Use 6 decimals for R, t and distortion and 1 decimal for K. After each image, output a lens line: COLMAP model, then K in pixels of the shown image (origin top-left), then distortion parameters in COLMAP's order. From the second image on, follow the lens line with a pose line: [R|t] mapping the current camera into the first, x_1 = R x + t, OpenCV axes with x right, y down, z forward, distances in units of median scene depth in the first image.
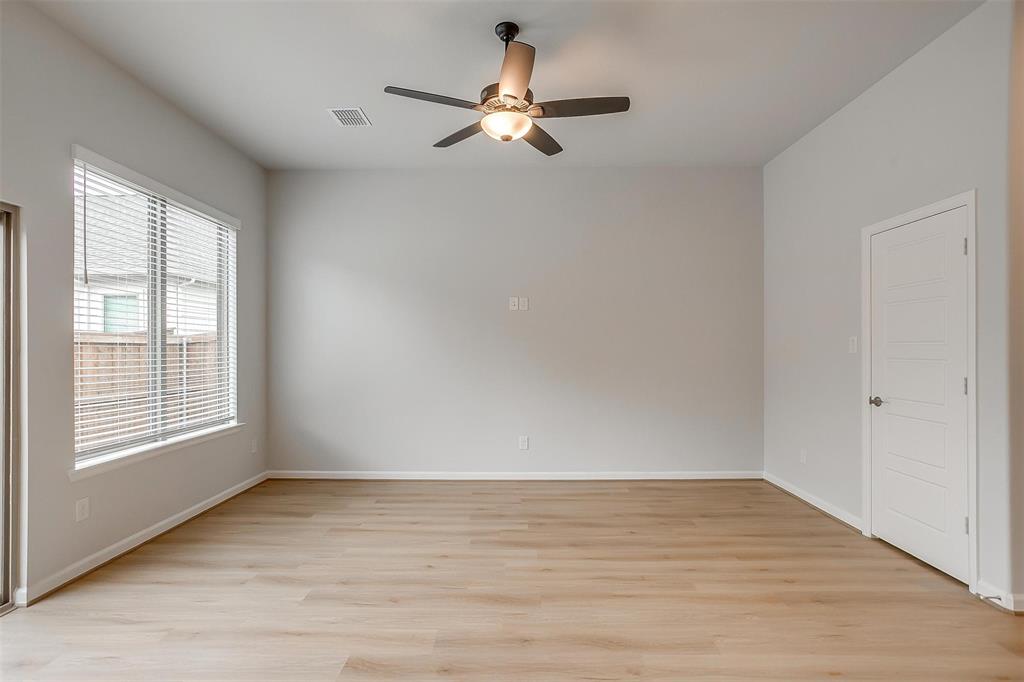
lens RADIAL K [[506.0, 0, 501.7], [0, 506.0, 338.7], [0, 0, 1]] dist [-0.059052, 0.032707]
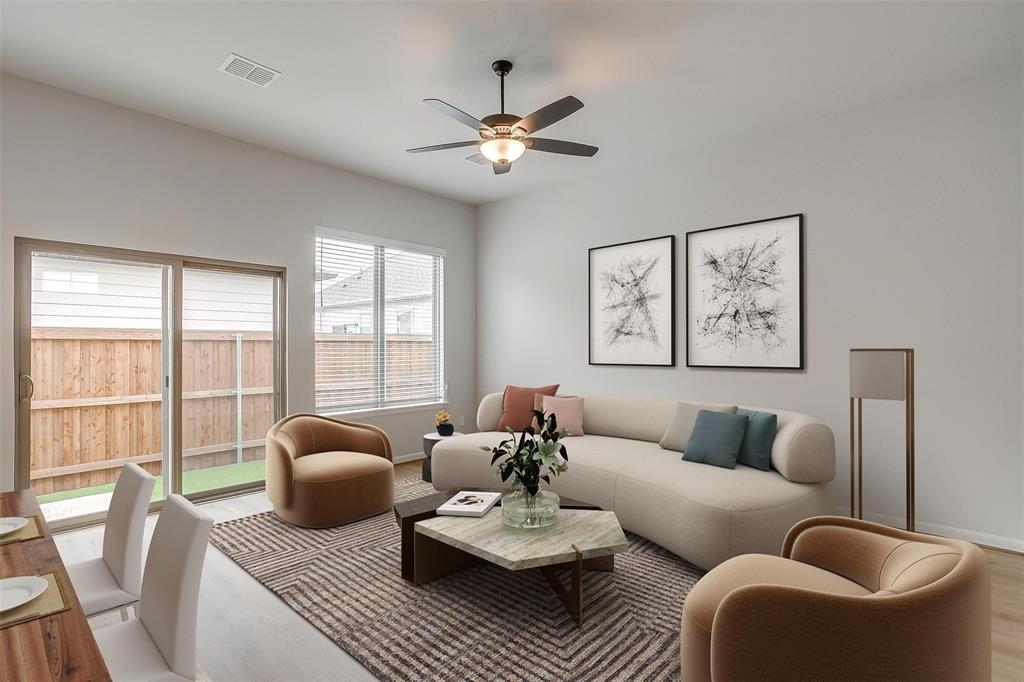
lens RADIAL K [[506.0, 0, 501.7], [0, 506.0, 338.7], [0, 0, 1]] dist [-0.059052, 0.032707]
pose [[0.735007, -0.003735, -0.678049, 0.539904], [0.006203, 0.999980, 0.001215, 0.000519], [0.678031, -0.005099, 0.735015, 0.113812]]
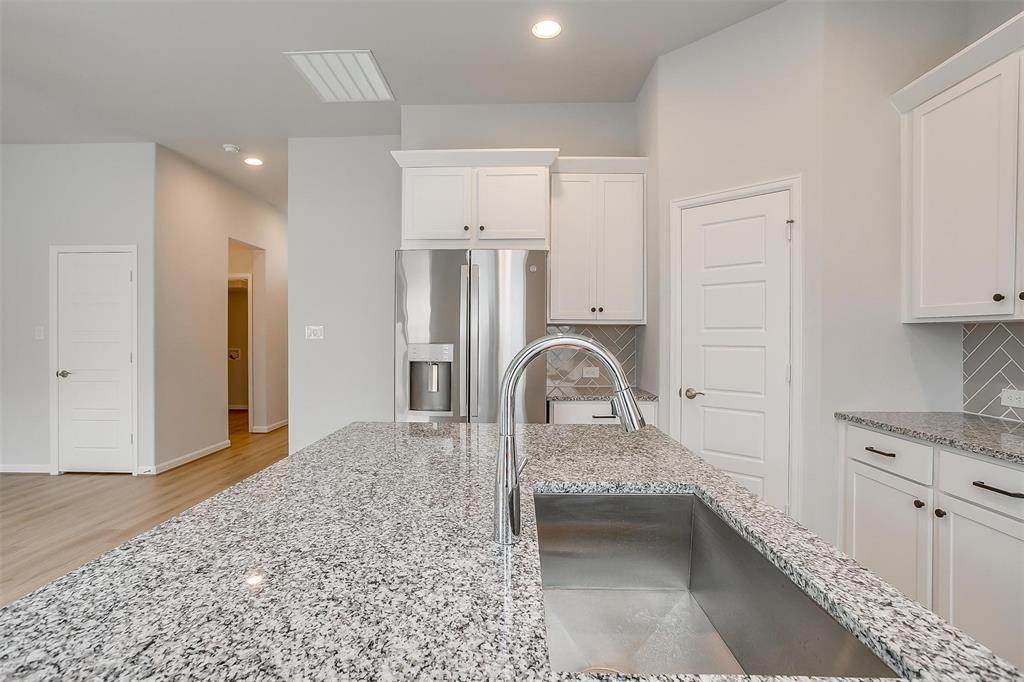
lens RADIAL K [[506.0, 0, 501.7], [0, 506.0, 338.7], [0, 0, 1]] dist [-0.059052, 0.032707]
pose [[0.011315, -0.000737, 0.999936, -0.617747], [-0.017657, 0.999844, 0.000937, 0.003809], [-0.999780, -0.017666, 0.011300, -0.246274]]
